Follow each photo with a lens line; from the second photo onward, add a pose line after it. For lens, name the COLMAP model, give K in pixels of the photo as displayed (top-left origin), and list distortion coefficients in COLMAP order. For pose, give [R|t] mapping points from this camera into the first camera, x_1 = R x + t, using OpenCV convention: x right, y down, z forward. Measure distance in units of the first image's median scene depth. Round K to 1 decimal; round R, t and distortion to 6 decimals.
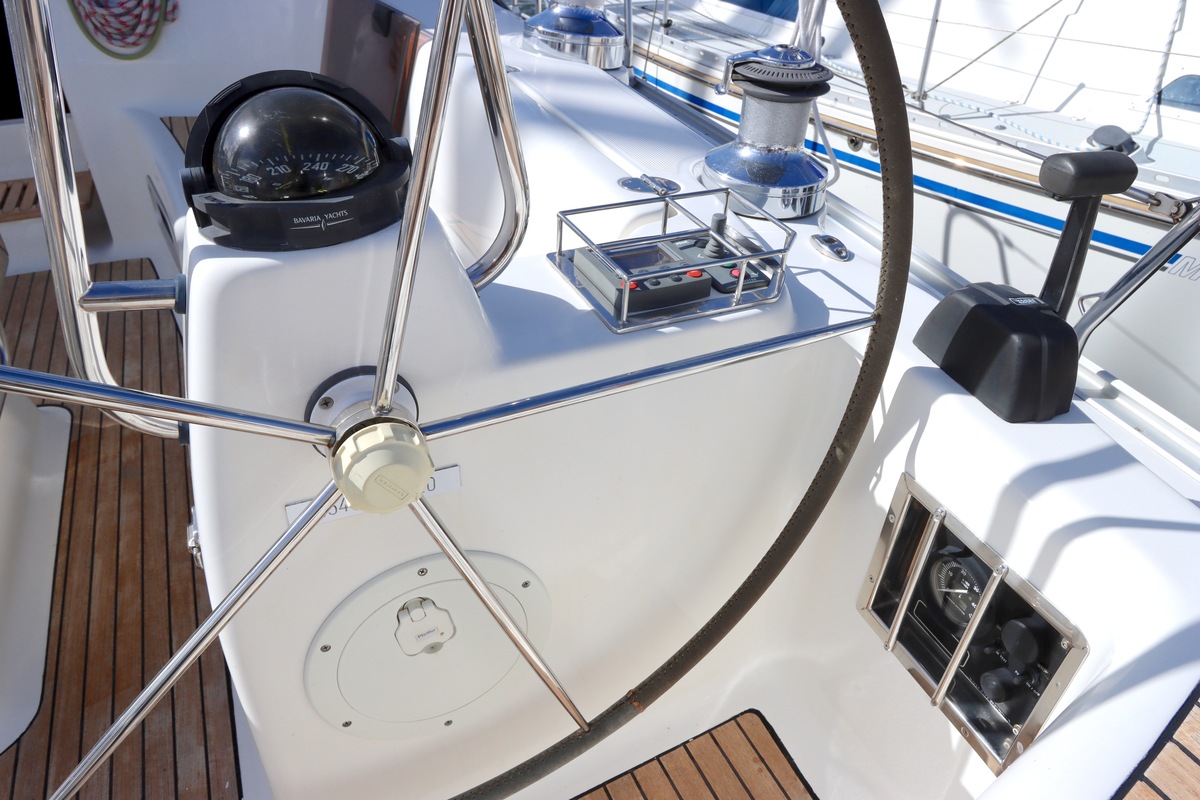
lens RADIAL K [[790.1, 0, 597.1], [0, 790.1, 394.9], [0, 0, 1]] dist [-0.028644, 0.017212]
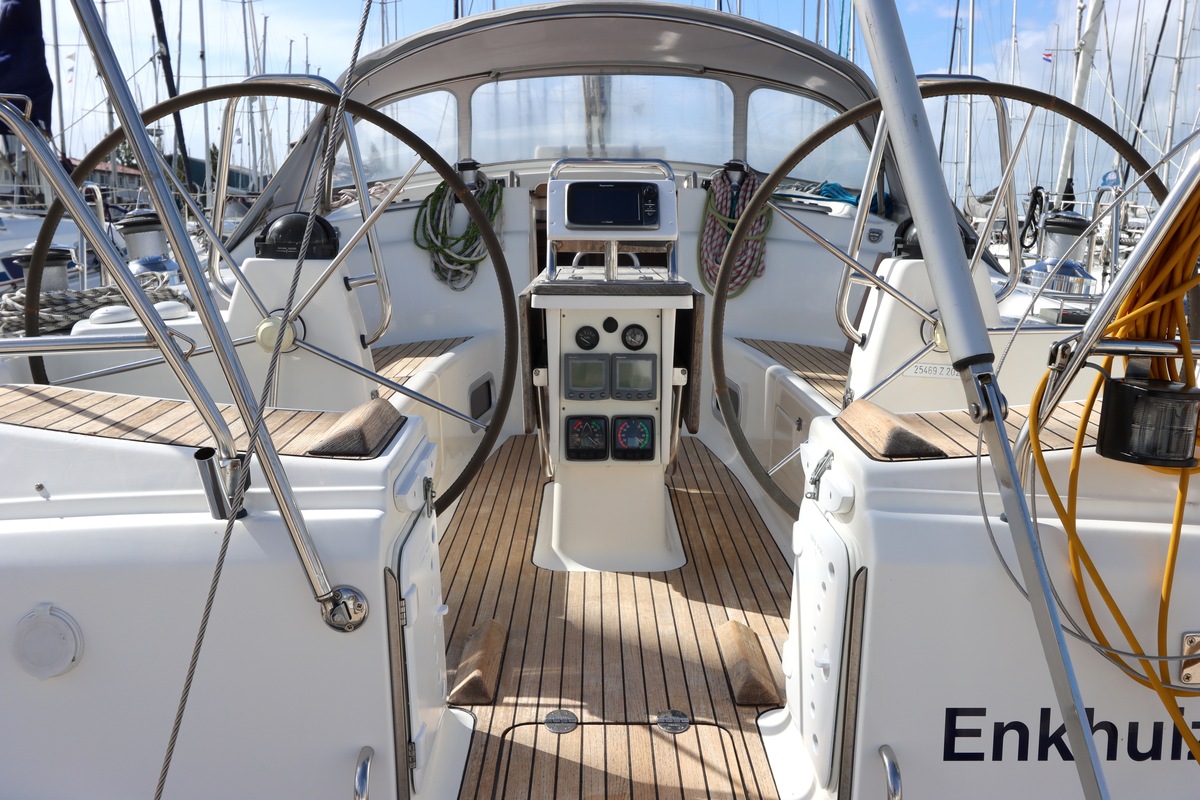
lens RADIAL K [[1146.5, 0, 604.4], [0, 1146.5, 398.3], [0, 0, 1]] dist [0.003143, 0.000000]
pose [[0.911289, 0.075609, -0.404766, 0.064020], [-0.248671, 0.884553, -0.394624, 0.625676], [0.328199, 0.460270, 0.824886, -0.729832]]
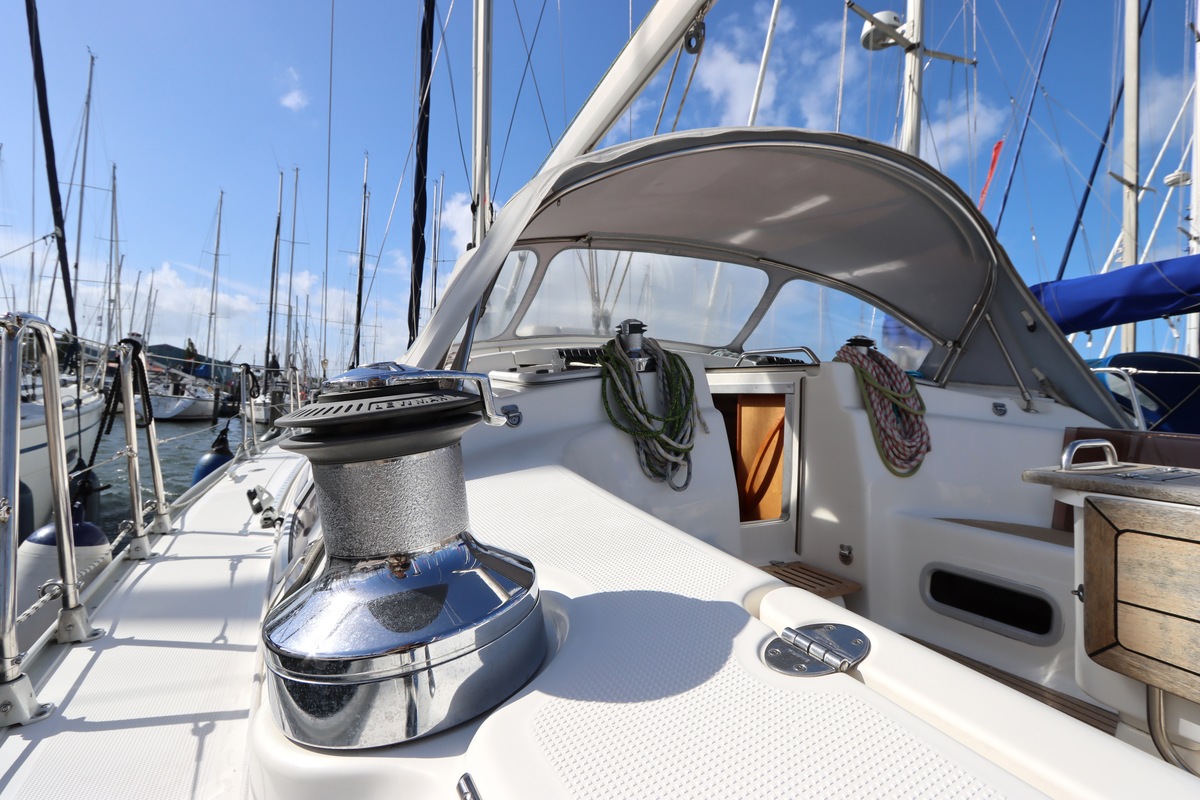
lens RADIAL K [[573.3, 0, 605.2], [0, 573.3, 399.5], [0, 0, 1]] dist [-0.024210, 0.002262]
pose [[0.999154, 0.015914, 0.037914, -1.185723], [0.008472, 0.822618, -0.568532, 0.018694], [-0.040236, 0.568372, 0.821787, 0.136220]]
